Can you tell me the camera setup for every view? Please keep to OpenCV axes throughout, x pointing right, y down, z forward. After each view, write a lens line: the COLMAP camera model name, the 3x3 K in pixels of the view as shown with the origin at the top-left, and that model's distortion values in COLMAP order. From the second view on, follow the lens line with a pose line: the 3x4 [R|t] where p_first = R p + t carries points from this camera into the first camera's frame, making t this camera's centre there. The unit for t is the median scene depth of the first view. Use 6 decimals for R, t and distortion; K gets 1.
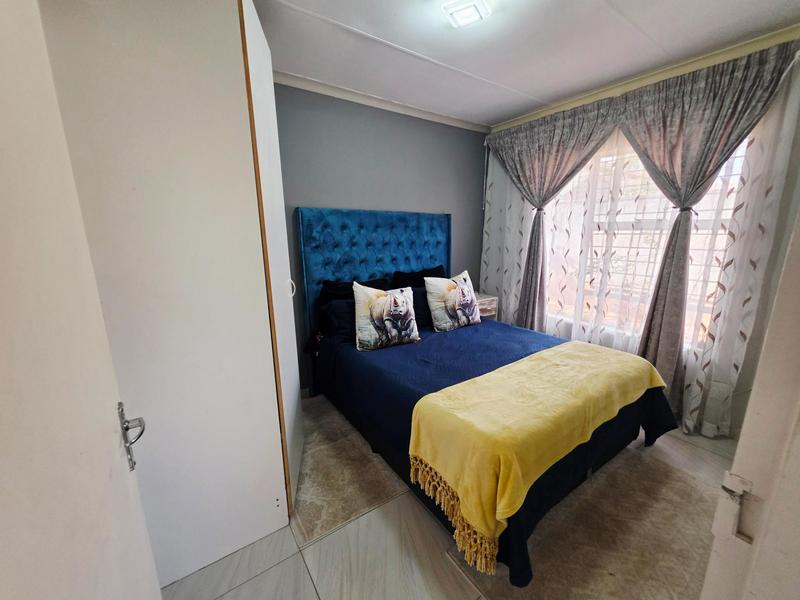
lens RADIAL K [[318.7, 0, 402.3], [0, 318.7, 302.2], [0, 0, 1]] dist [0.007132, 0.000038]
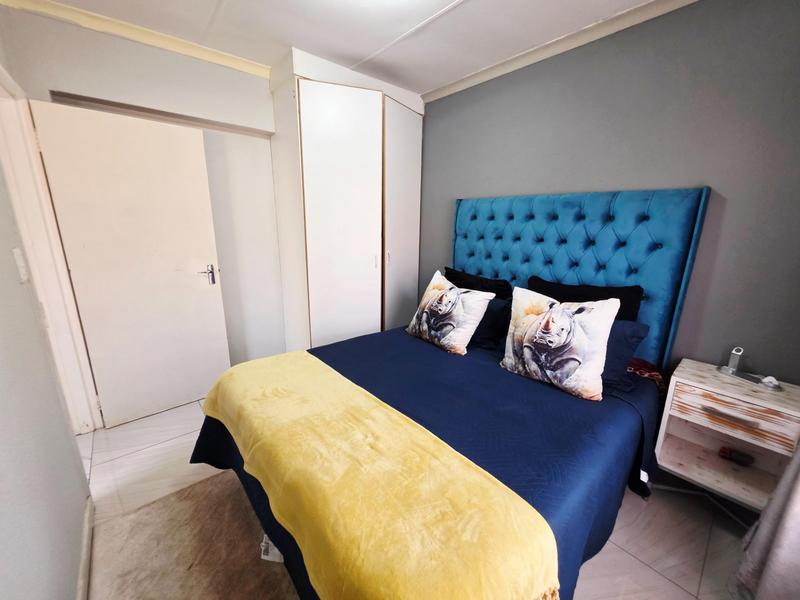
lens RADIAL K [[318.7, 0, 401.9], [0, 318.7, 297.7], [0, 0, 1]] dist [0.007132, 0.000038]
pose [[0.113324, 0.234273, -0.965543, 0.729033], [-0.230191, 0.951553, 0.203861, -0.140384], [0.966524, 0.199157, 0.161762, 0.642779]]
